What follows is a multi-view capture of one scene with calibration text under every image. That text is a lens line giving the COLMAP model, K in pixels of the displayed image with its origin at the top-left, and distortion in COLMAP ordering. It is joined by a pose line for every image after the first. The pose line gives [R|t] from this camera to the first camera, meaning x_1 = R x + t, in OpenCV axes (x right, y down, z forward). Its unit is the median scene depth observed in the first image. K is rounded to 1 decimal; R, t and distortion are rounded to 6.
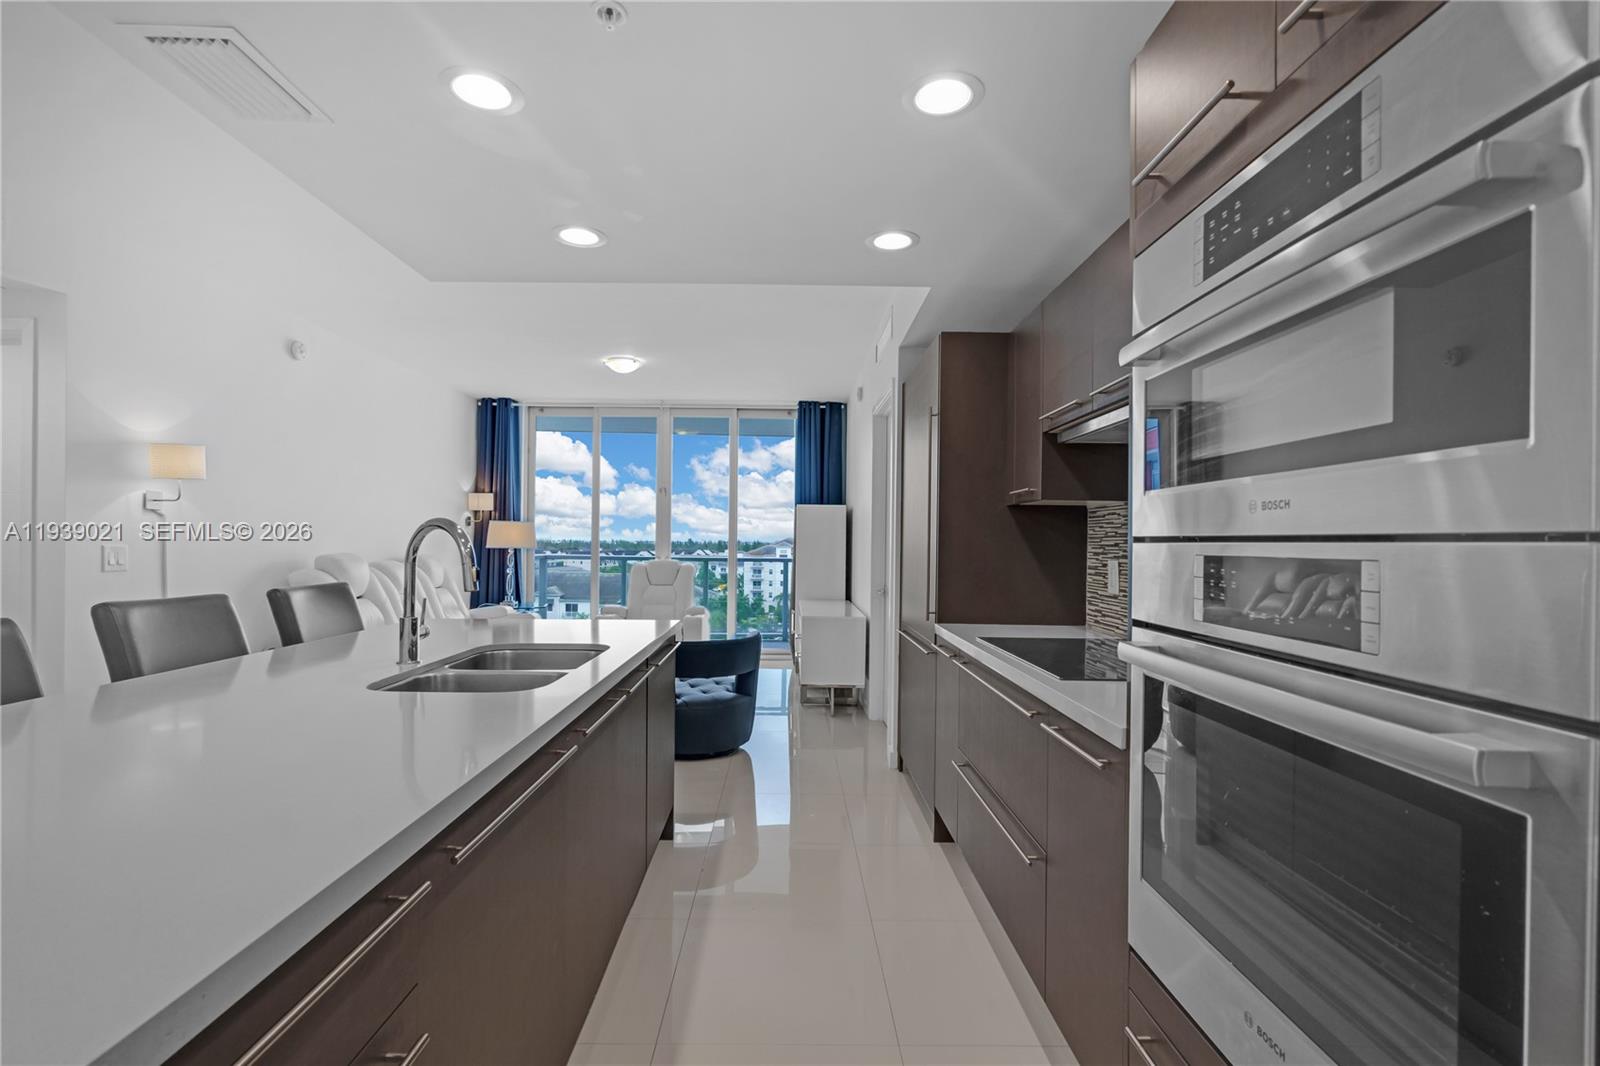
lens RADIAL K [[733.2, 0, 800.0], [0, 733.2, 533.0], [0, 0, 1]] dist [-0.000951, 0.000131]
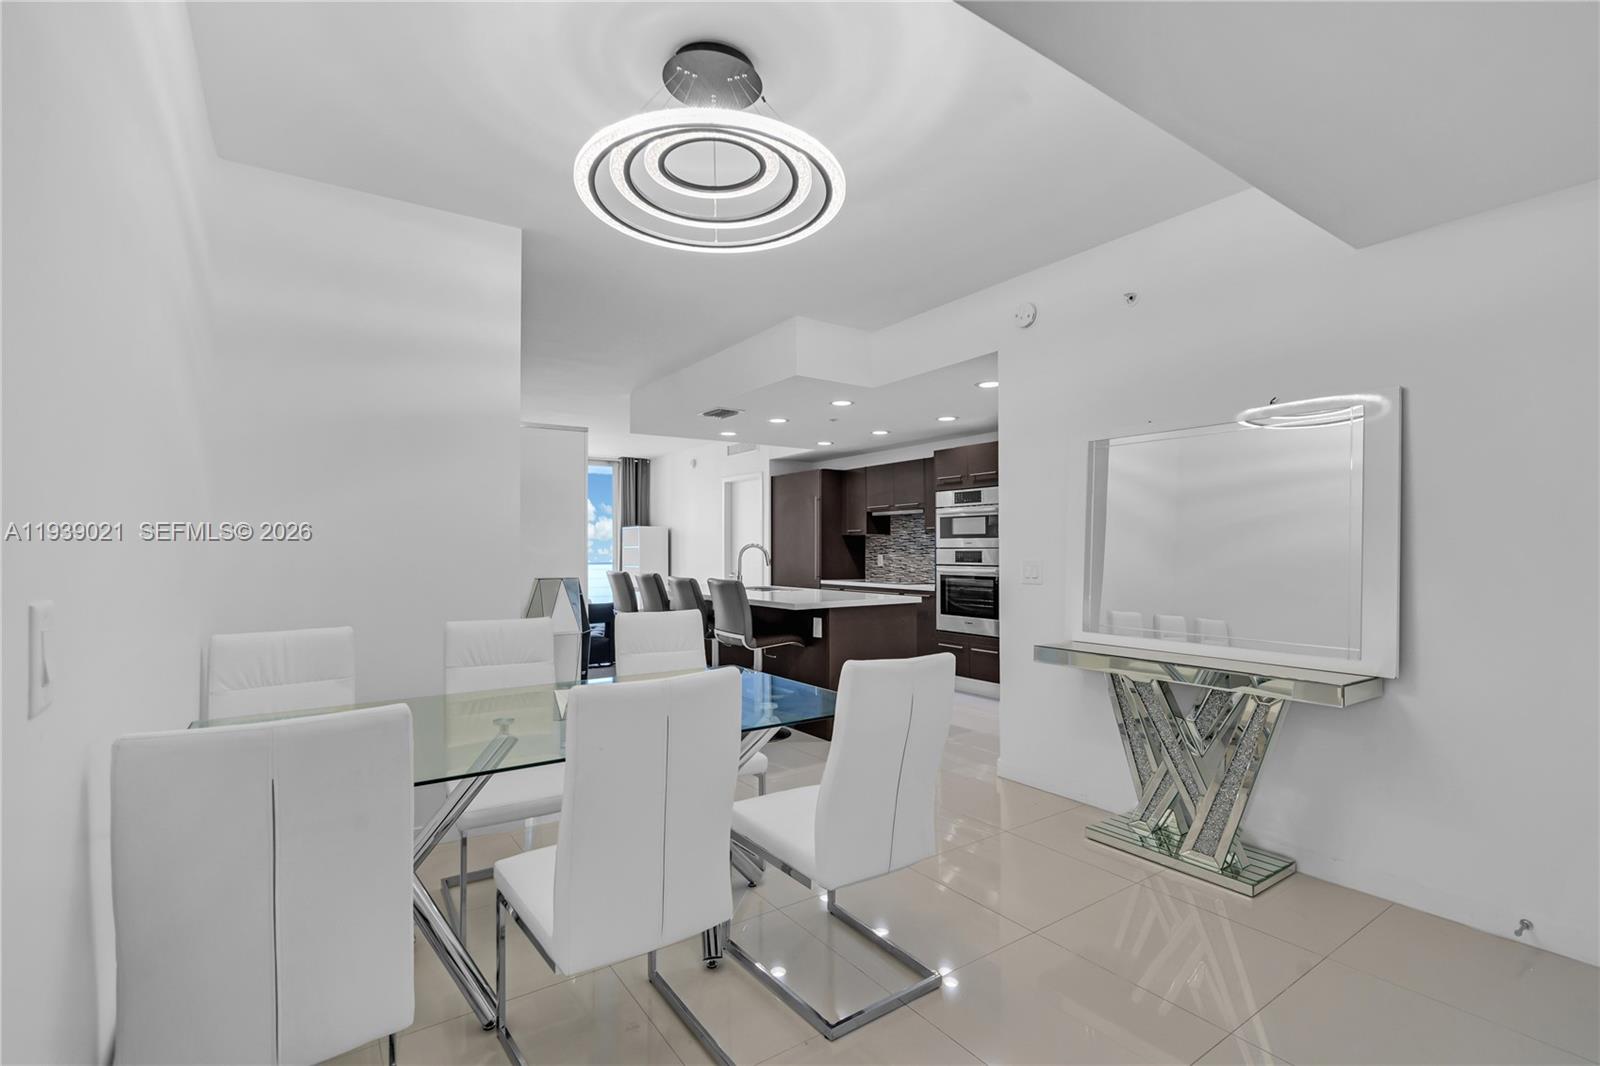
lens RADIAL K [[733.2, 0, 800.0], [0, 733.2, 533.0], [0, 0, 1]] dist [-0.000951, 0.000131]
pose [[0.831587, -0.001298, 0.555393, -0.539221], [0.004890, 0.999976, -0.004985, -0.013139], [-0.555373, 0.006861, 0.831573, -0.461263]]
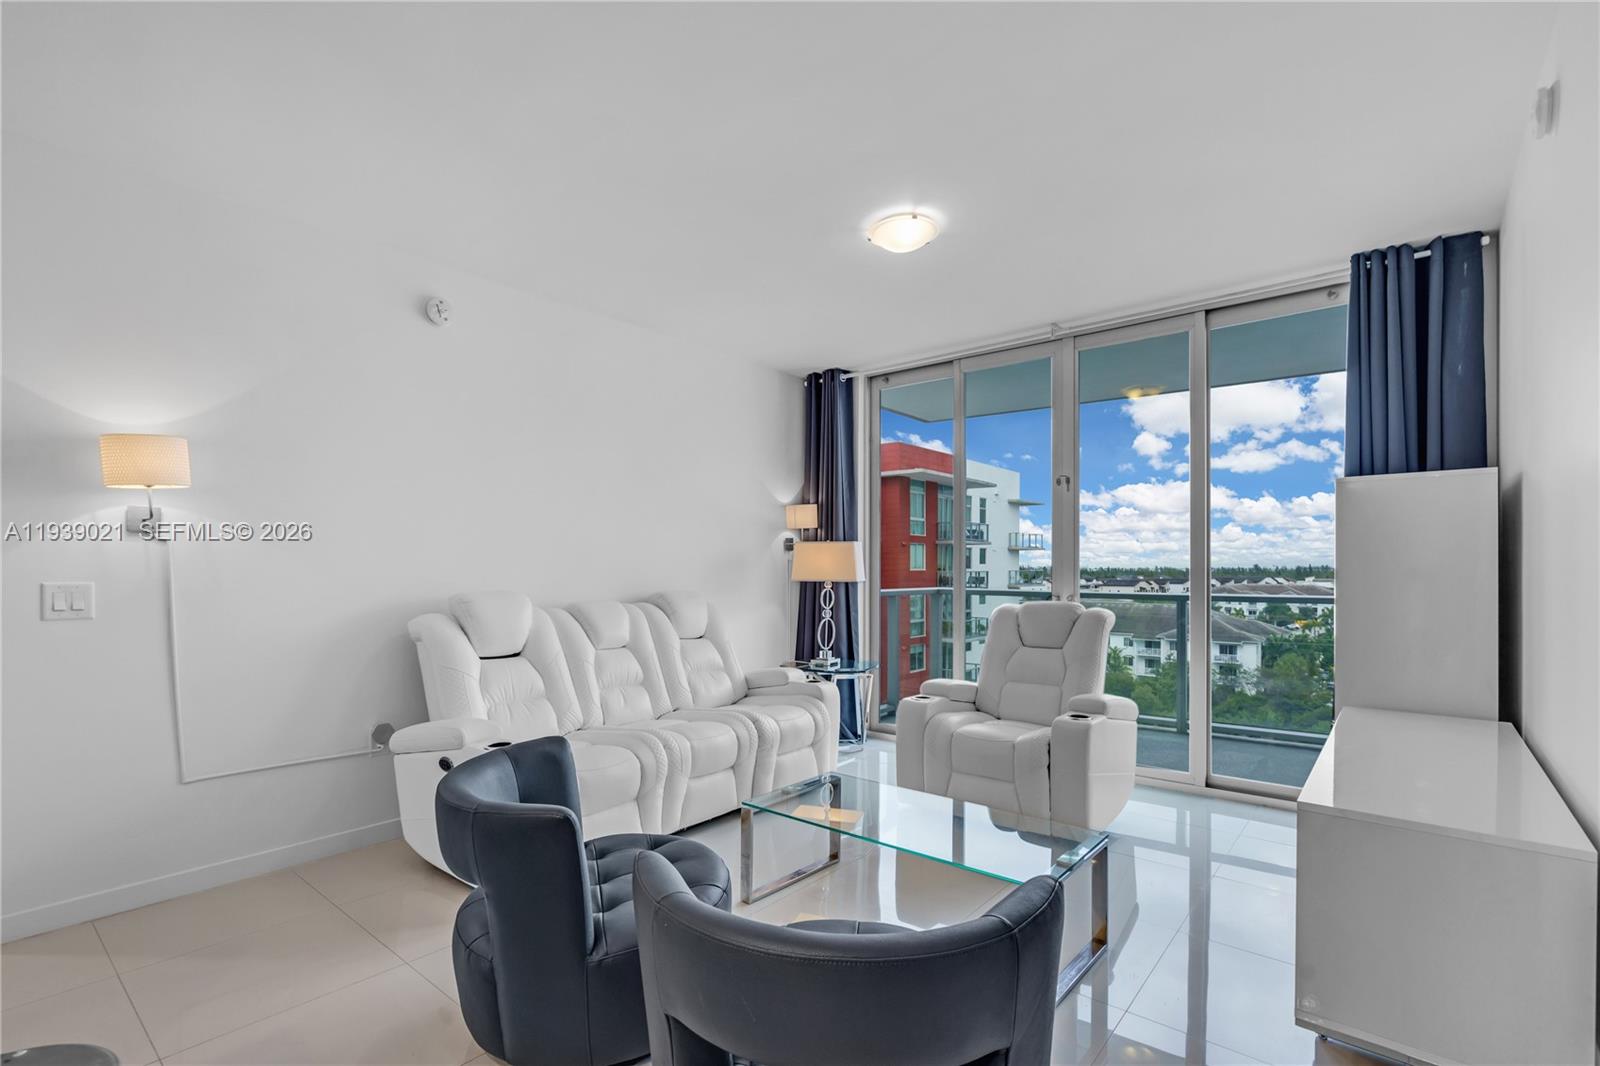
lens RADIAL K [[737.2, 0, 788.5], [0, 737.2, 566.6], [0, 0, 1]] dist [-0.000705, 0.000551]
pose [[0.754760, -0.012712, -0.655878, 0.032473], [0.017537, 0.999846, 0.000803, 0.005834], [0.655767, -0.012109, 0.754866, 0.431577]]
